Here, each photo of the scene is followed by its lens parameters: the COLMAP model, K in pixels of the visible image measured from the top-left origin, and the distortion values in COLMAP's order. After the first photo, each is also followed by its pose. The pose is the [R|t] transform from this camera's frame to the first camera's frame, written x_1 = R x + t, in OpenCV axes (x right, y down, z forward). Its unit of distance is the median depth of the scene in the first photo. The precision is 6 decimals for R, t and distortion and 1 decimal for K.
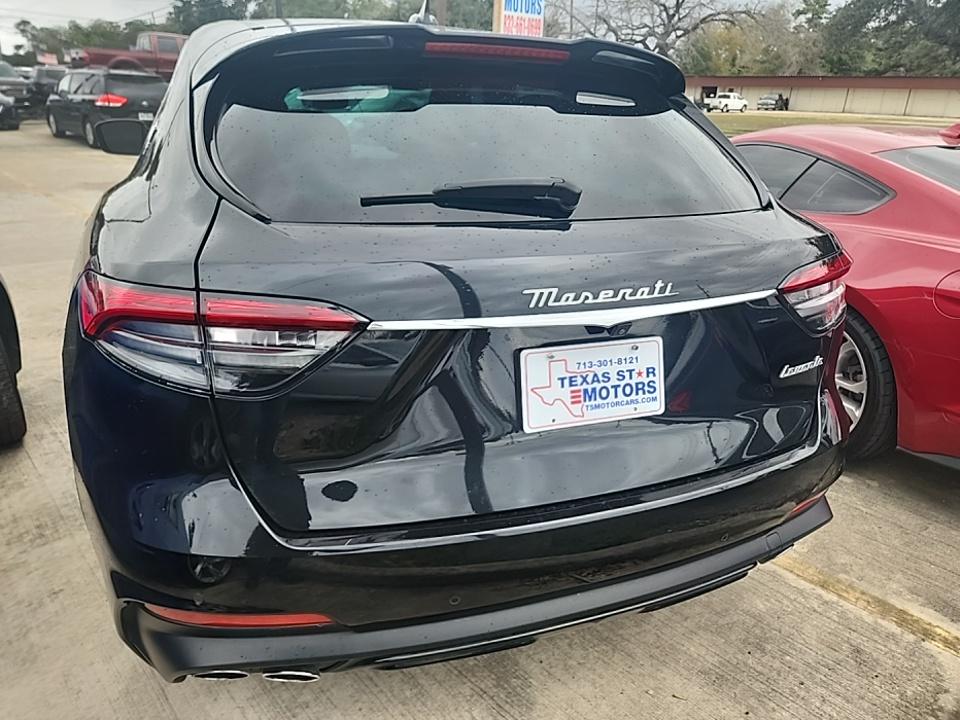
lens RADIAL K [[648.8, 0, 479.9], [0, 648.8, 397.4], [0, 0, 1]] dist [0.015389, -0.003651]
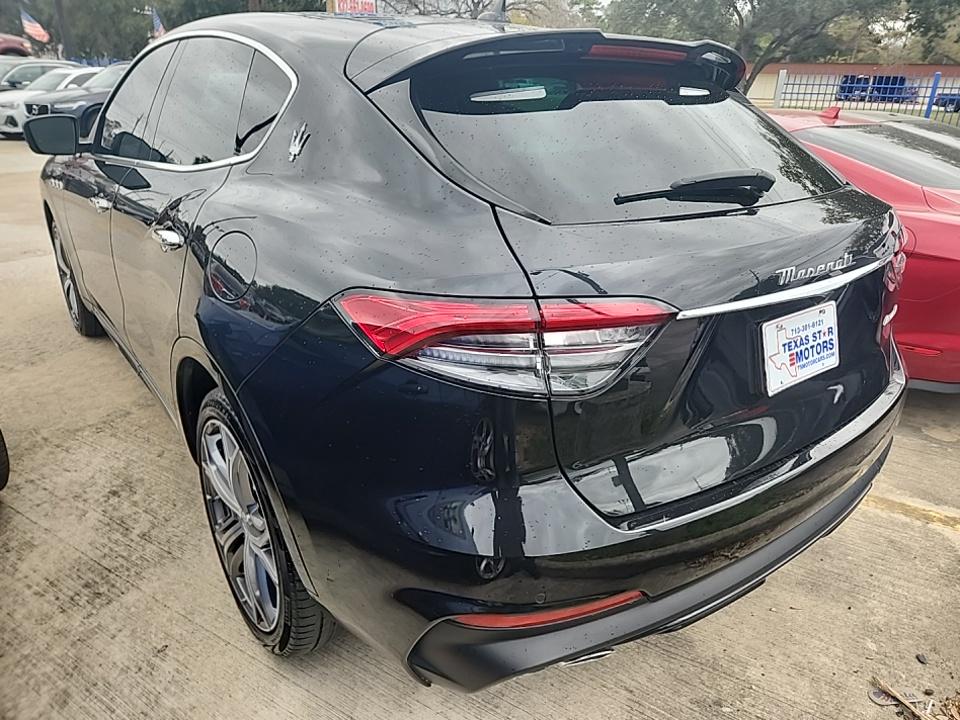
lens RADIAL K [[628.6, 0, 476.4], [0, 628.6, 381.0], [0, 0, 1]] dist [0.046702, -0.041185]
pose [[0.958728, -0.127638, 0.254066, -0.660590], [0.124850, 0.991804, 0.027137, -0.061929], [-0.255447, 0.005704, 0.966806, 0.060254]]
